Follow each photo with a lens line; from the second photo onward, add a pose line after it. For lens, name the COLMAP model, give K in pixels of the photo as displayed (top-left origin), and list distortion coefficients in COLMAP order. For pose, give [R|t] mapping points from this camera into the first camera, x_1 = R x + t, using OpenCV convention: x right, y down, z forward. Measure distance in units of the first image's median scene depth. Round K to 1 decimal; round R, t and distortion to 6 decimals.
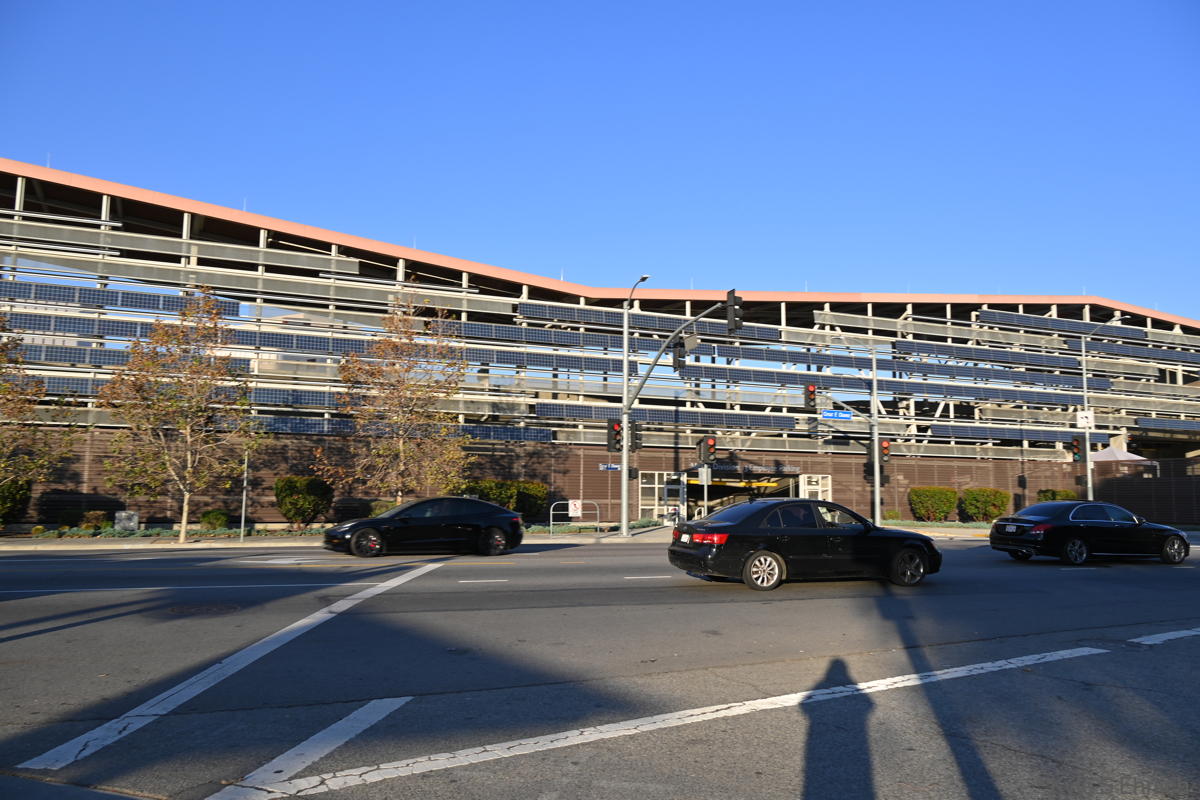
lens RADIAL K [[909.5, 0, 603.3], [0, 909.5, 401.6], [0, 0, 1]] dist [0.022989, -0.027162]
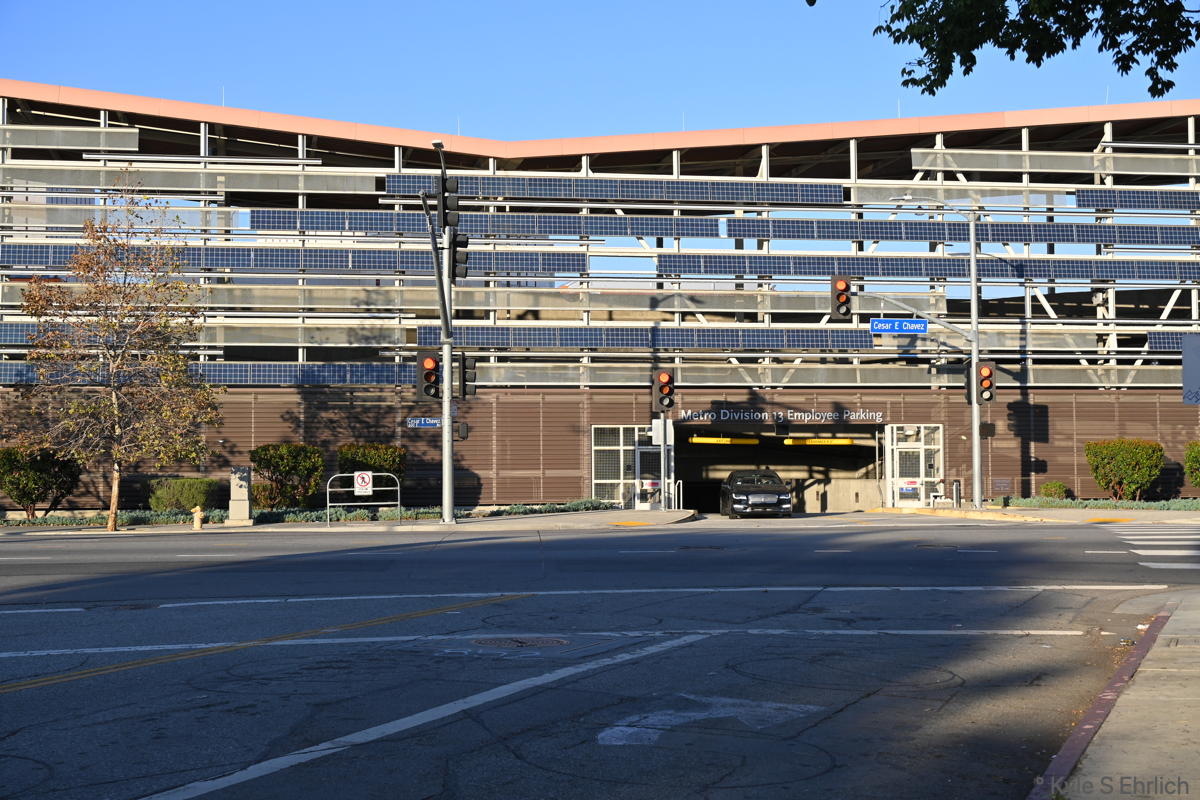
lens RADIAL K [[1299.6, 0, 572.4], [0, 1299.6, 414.3], [0, 0, 1]] dist [0.017300, 0.000000]
pose [[0.956742, -0.027366, -0.289649, 0.305370], [0.045650, 0.997355, 0.056556, 0.017001], [0.287335, -0.067333, 0.955461, 0.132124]]
